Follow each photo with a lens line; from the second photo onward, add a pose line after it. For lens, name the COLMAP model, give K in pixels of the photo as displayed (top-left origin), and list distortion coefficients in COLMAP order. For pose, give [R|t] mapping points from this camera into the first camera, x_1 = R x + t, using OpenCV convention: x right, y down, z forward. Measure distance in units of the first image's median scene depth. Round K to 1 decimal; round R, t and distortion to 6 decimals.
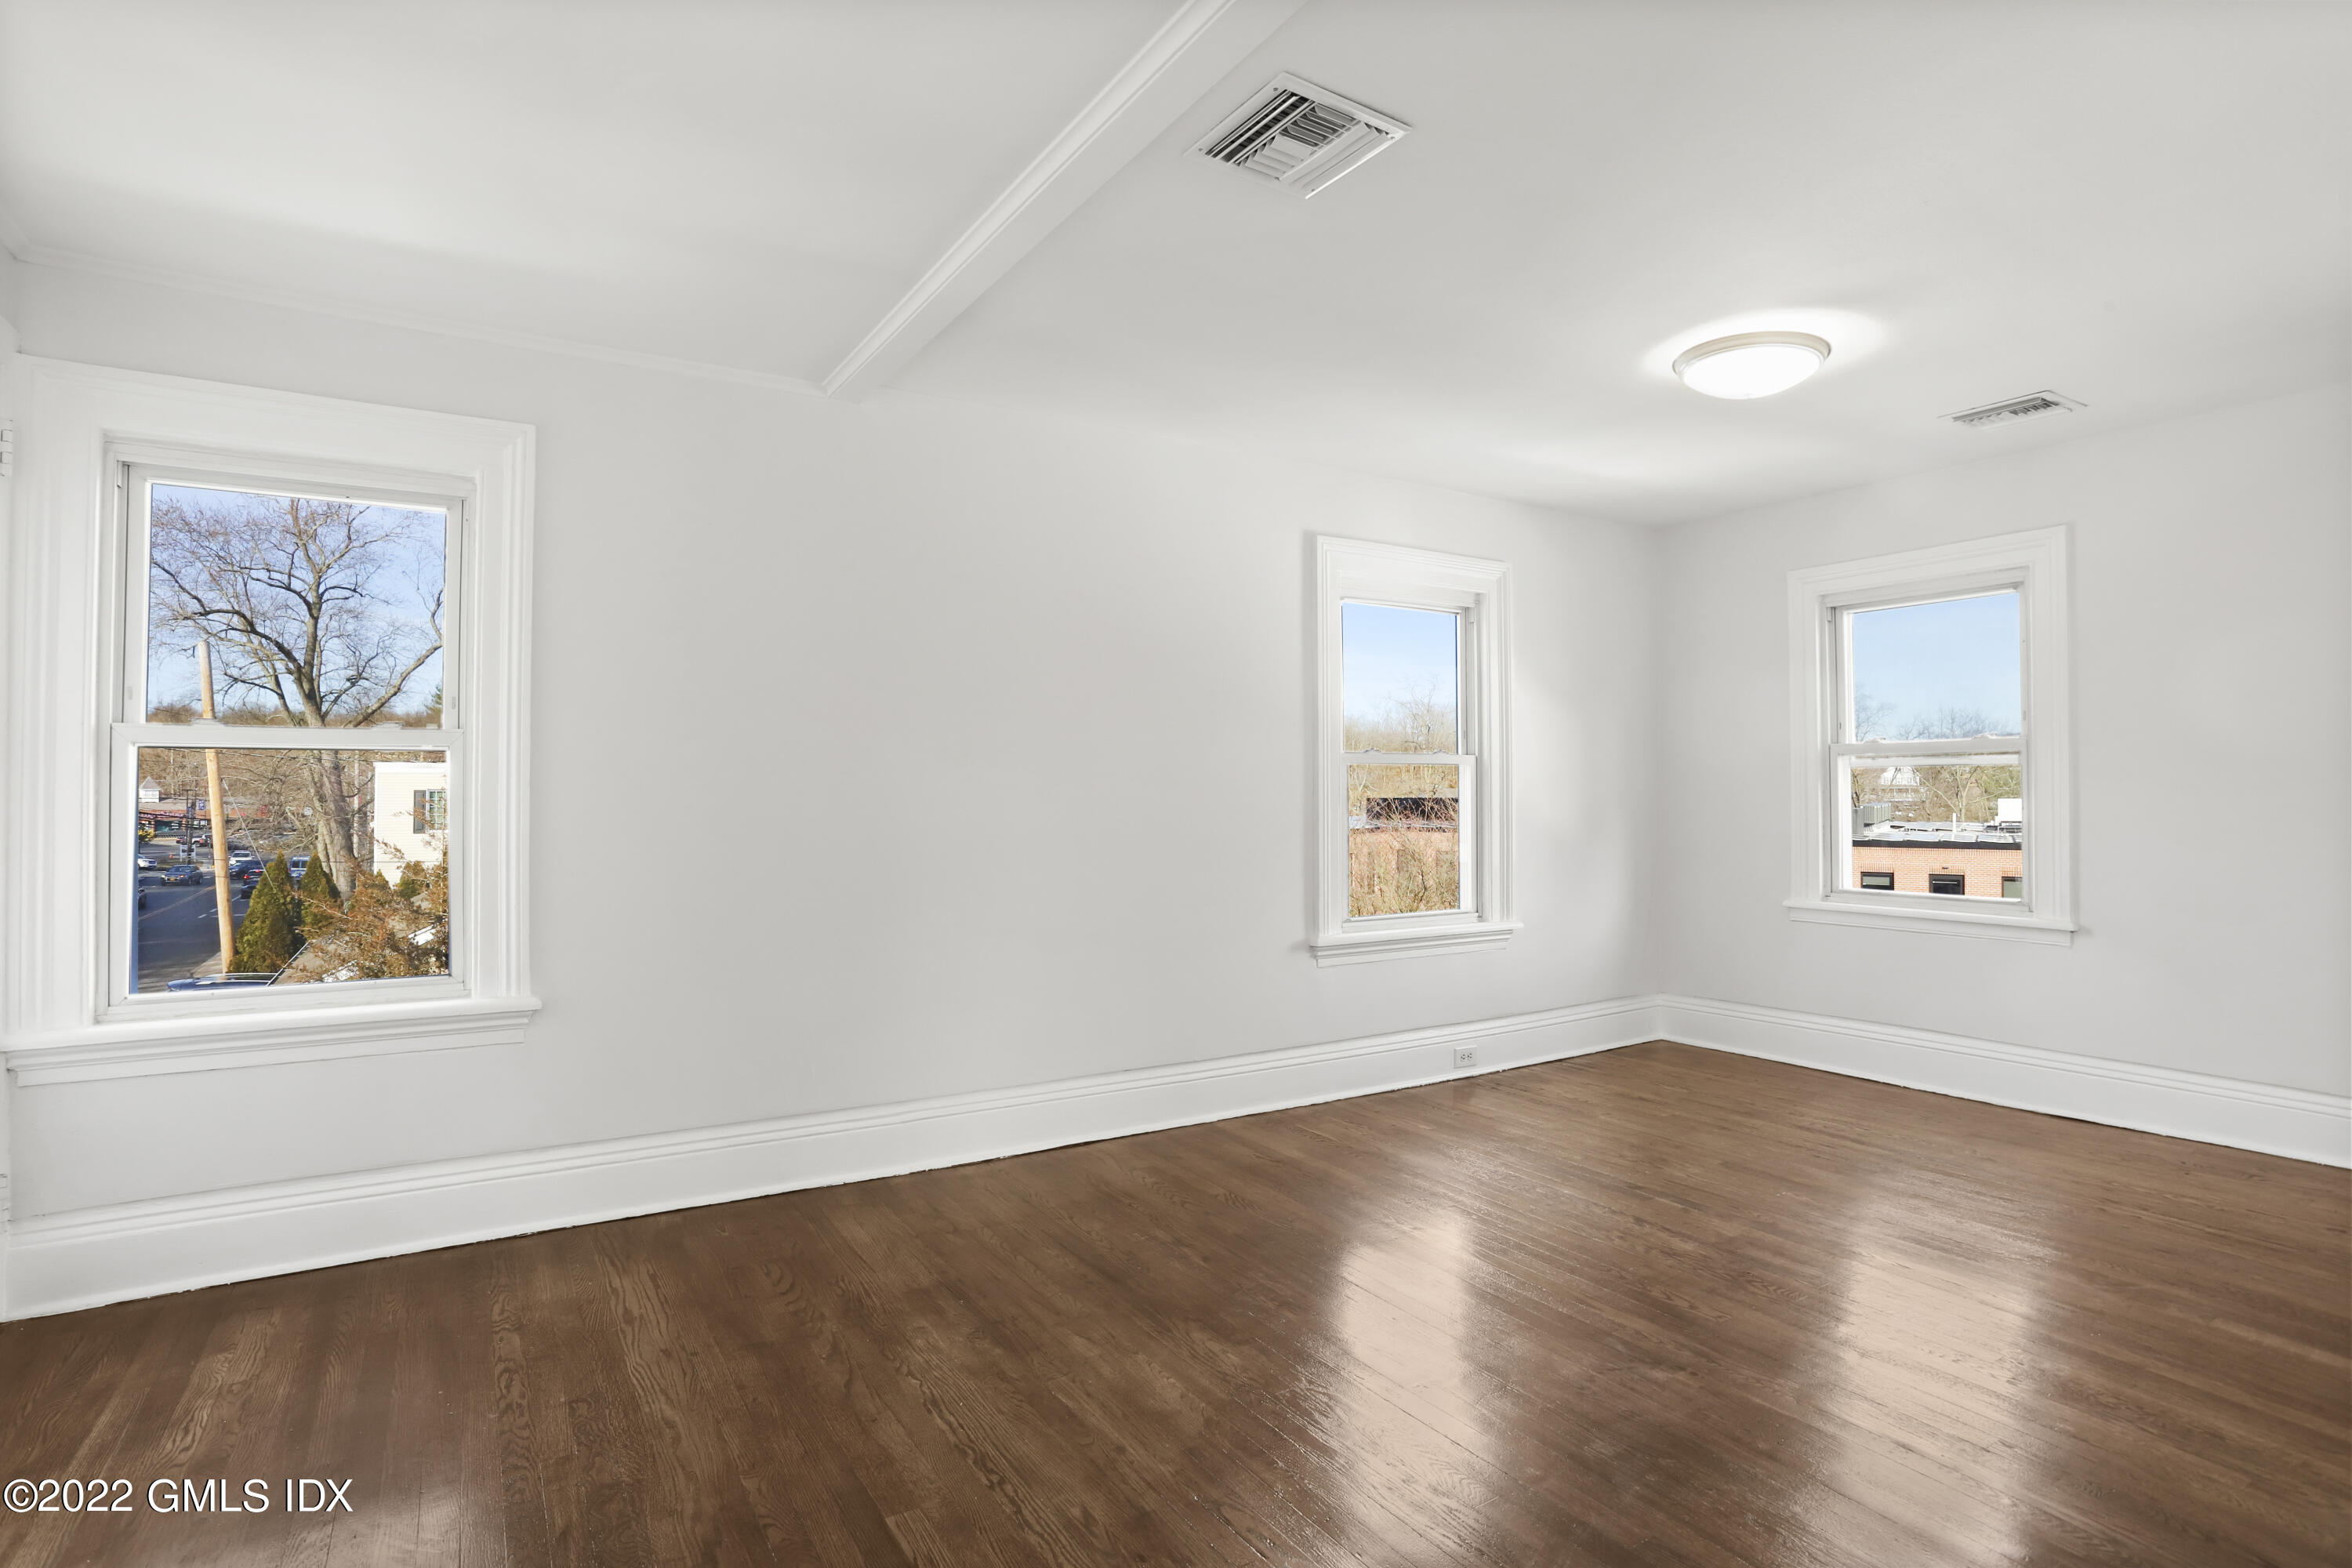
lens RADIAL K [[1147.8, 0, 1147.1], [0, 1147.8, 789.0], [0, 0, 1]] dist [-0.101377, 0.050780]
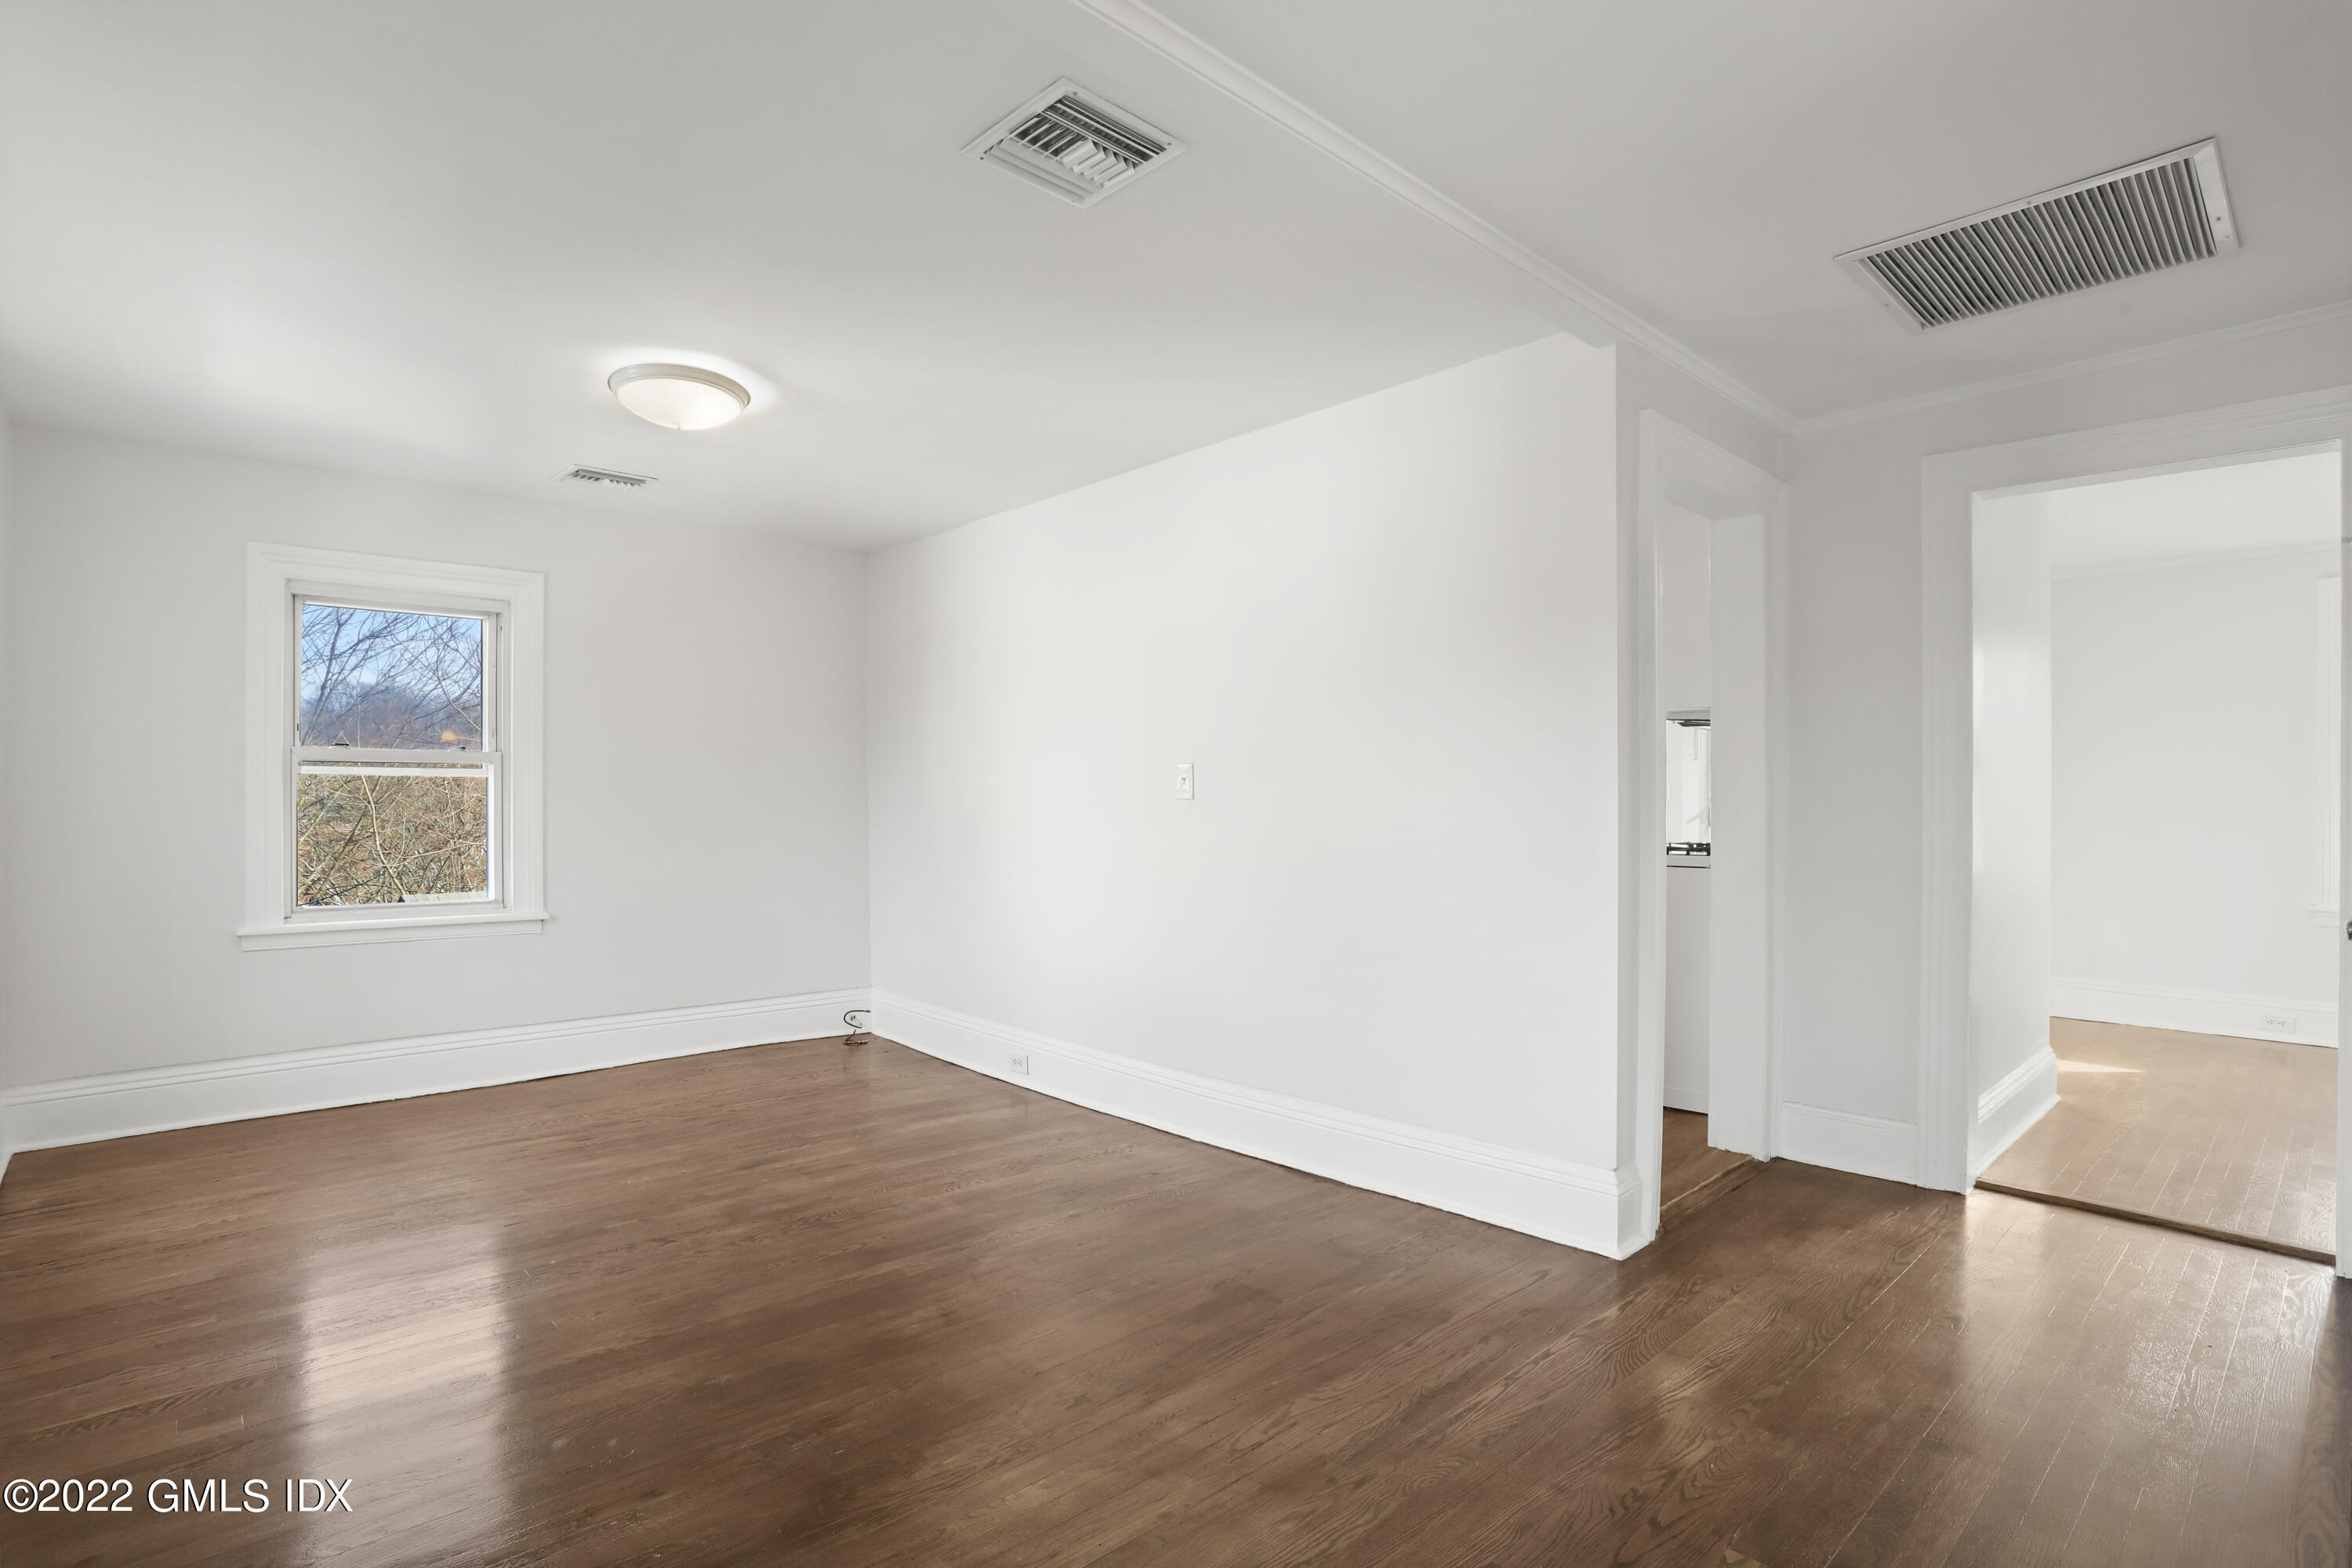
lens RADIAL K [[1147.8, 0, 1147.1], [0, 1147.8, 789.0], [0, 0, 1]] dist [-0.101377, 0.050780]
pose [[-0.192417, 0.014468, 0.981207, -0.591023], [-0.003155, 0.999877, -0.015362, 0.008182], [-0.981308, -0.006052, -0.192348, 0.767539]]
